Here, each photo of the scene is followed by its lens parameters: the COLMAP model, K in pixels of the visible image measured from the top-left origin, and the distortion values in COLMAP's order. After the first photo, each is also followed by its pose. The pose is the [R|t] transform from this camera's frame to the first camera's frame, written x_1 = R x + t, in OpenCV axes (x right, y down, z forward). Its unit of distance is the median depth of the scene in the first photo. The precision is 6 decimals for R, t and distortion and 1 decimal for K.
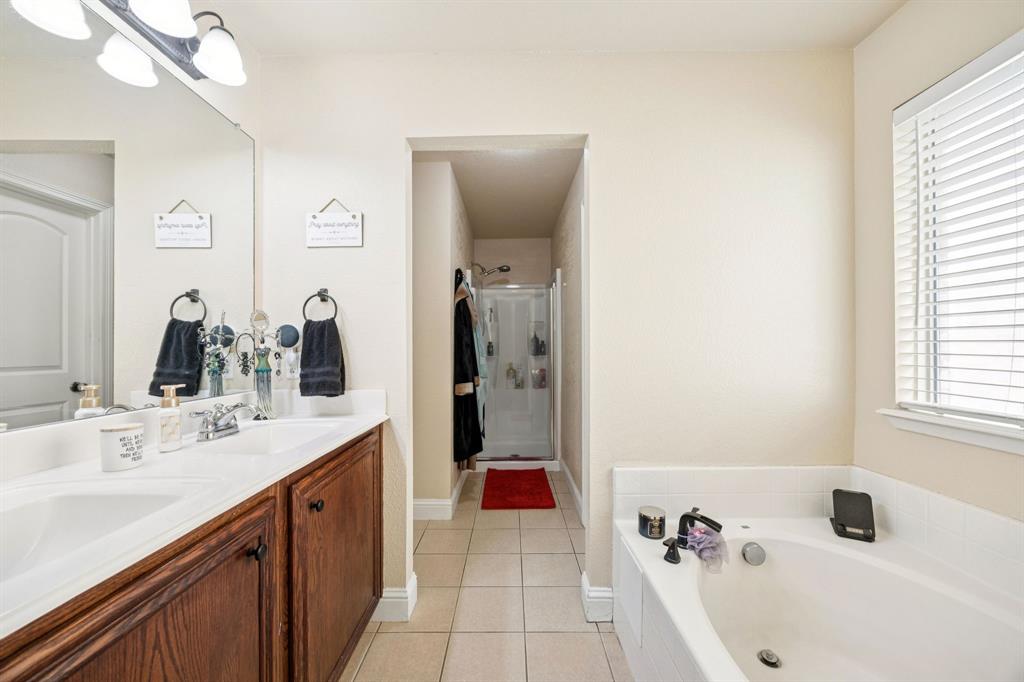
lens RADIAL K [[392.8, 0, 509.1], [0, 392.8, 347.6], [0, 0, 1]] dist [-0.004639, 0.000624]
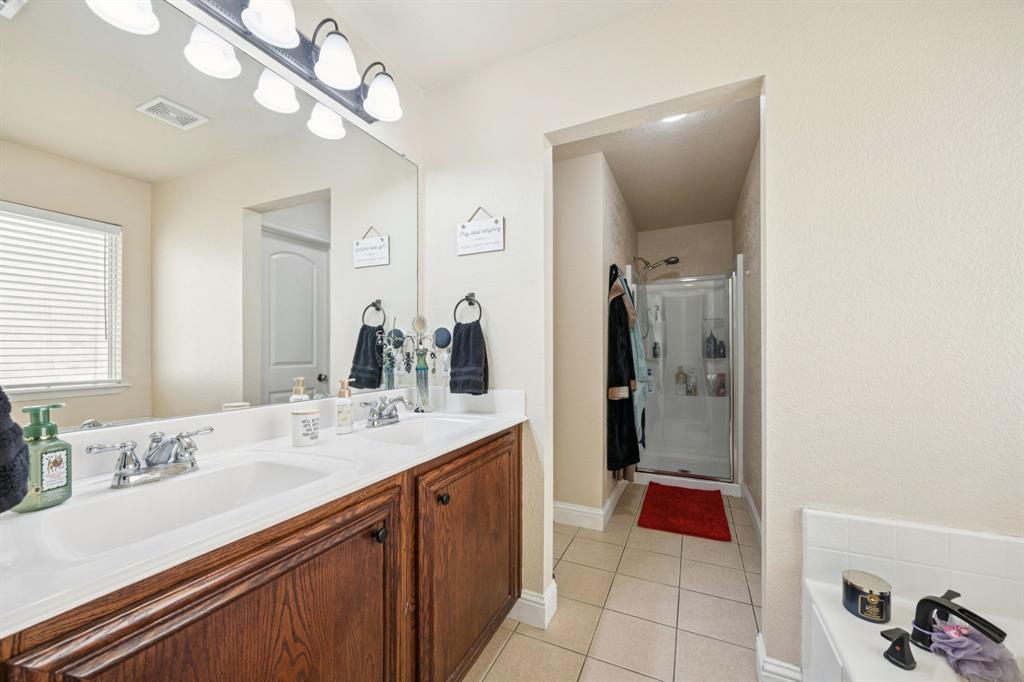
lens RADIAL K [[392.8, 0, 505.7], [0, 392.8, 348.9], [0, 0, 1]] dist [-0.004639, 0.000624]
pose [[0.904333, 0.002361, -0.426820, 0.068576], [-0.002248, 0.999997, 0.000769, 0.000264], [0.426821, 0.000264, 0.904336, 0.076450]]
